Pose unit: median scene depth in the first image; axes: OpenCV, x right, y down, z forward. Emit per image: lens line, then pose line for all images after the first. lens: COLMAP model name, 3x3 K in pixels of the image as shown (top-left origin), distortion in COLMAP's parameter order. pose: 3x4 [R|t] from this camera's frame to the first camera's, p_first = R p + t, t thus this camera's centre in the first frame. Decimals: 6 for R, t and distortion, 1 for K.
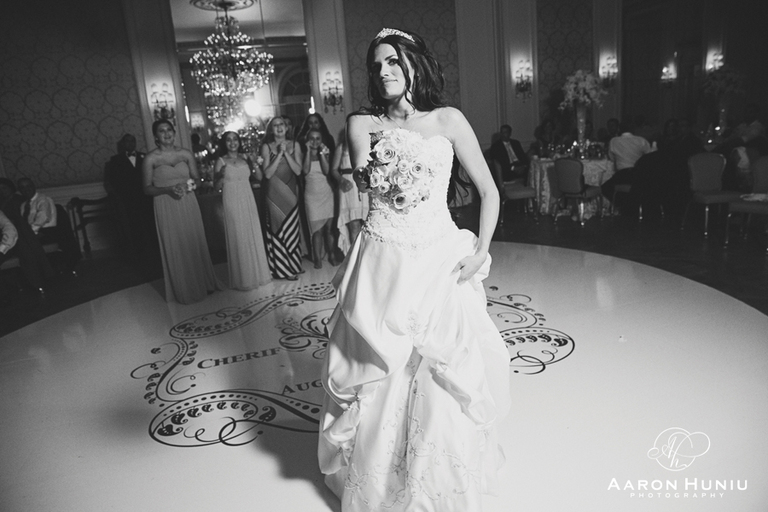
lens RADIAL K [[526.7, 0, 389.3], [0, 526.7, 257.3], [0, 0, 1]] dist [-0.095514, 0.067767]
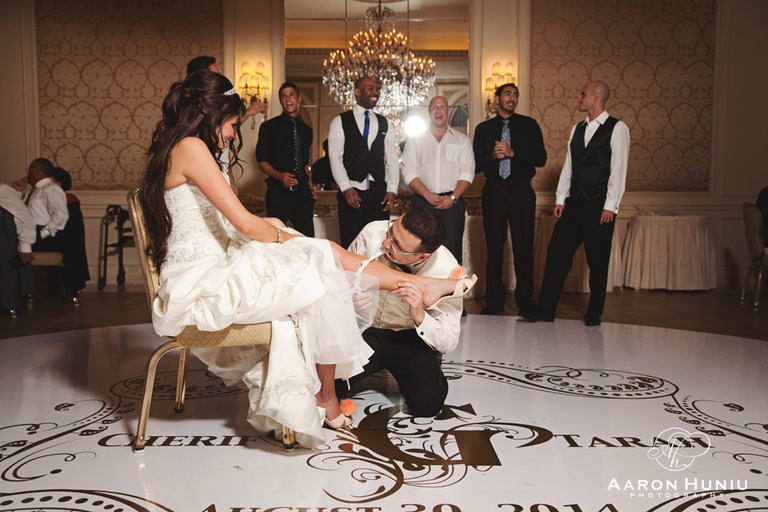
lens RADIAL K [[712.3, 0, 388.9], [0, 712.3, 265.9], [0, 0, 1]] dist [0.006430, 0.016174]
pose [[0.951007, 0.107270, -0.289964, 0.040529], [-0.151591, 0.979190, -0.134934, 0.036754], [0.269456, 0.172279, 0.947477, 0.150029]]
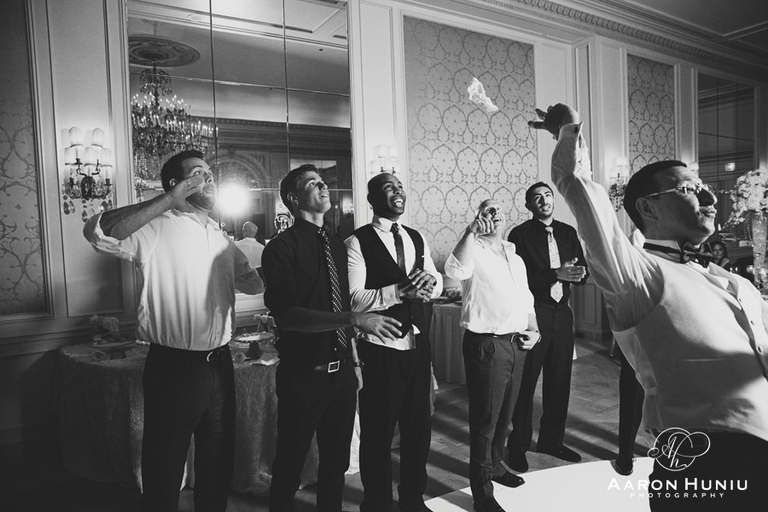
lens RADIAL K [[526.7, 0, 389.3], [0, 526.7, 257.3], [0, 0, 1]] dist [-0.095514, 0.067767]
pose [[0.966781, 0.033927, 0.253343, -0.253978], [0.018732, 0.979083, -0.202598, -0.097454], [-0.254917, 0.200613, 0.945924, 0.428904]]
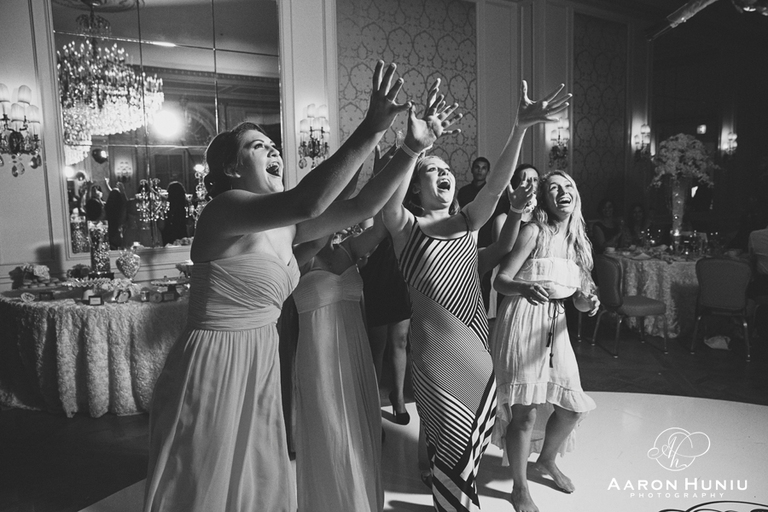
lens RADIAL K [[583.2, 0, 384.0], [0, 583.2, 256.0], [0, 0, 1]] dist [-0.090810, 0.109370]
pose [[0.960405, 0.031513, 0.276820, -0.214764], [0.009451, 0.989326, -0.145413, -0.069991], [-0.278448, 0.142271, 0.949856, 0.328944]]
